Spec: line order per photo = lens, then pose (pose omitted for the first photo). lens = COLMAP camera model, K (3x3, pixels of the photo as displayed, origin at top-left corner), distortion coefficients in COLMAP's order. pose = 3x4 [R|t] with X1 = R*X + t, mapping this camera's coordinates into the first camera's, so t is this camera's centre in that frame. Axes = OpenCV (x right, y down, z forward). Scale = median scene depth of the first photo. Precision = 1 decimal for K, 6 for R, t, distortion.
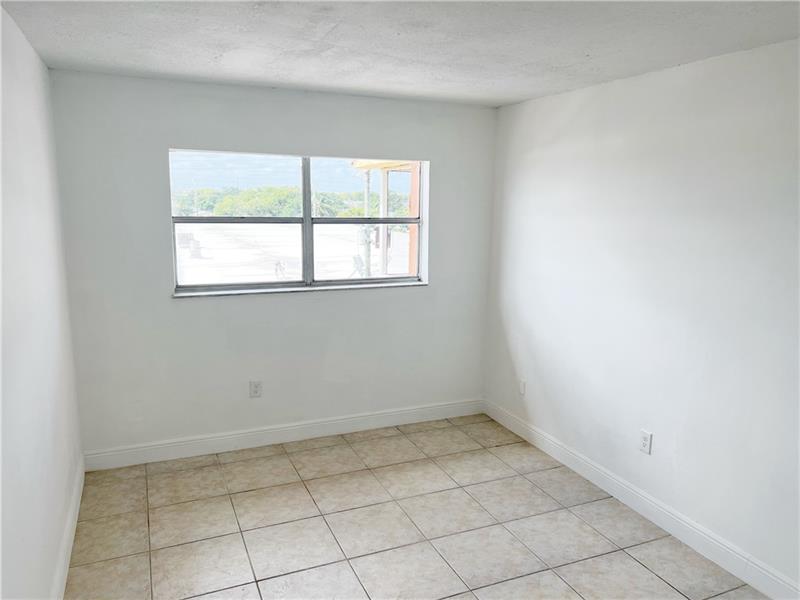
lens RADIAL K [[587.3, 0, 402.8], [0, 587.3, 299.5], [0, 0, 1]] dist [0.050417, -0.035025]
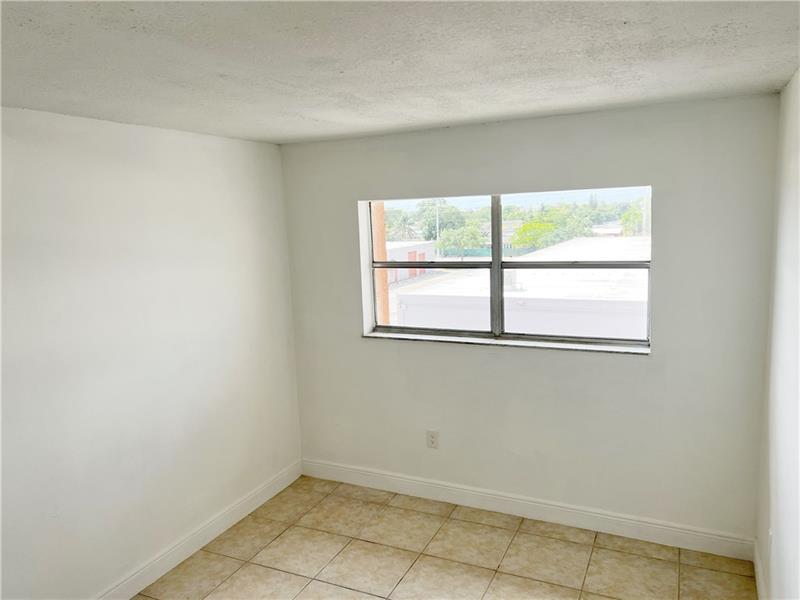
lens RADIAL K [[587.3, 0, 397.8], [0, 587.3, 293.1], [0, 0, 1]] dist [0.050417, -0.035025]
pose [[0.665584, 0.054211, -0.744351, 0.408925], [-0.084493, 0.996420, -0.002983, -0.076890], [0.741524, 0.064878, 0.667782, 0.297010]]
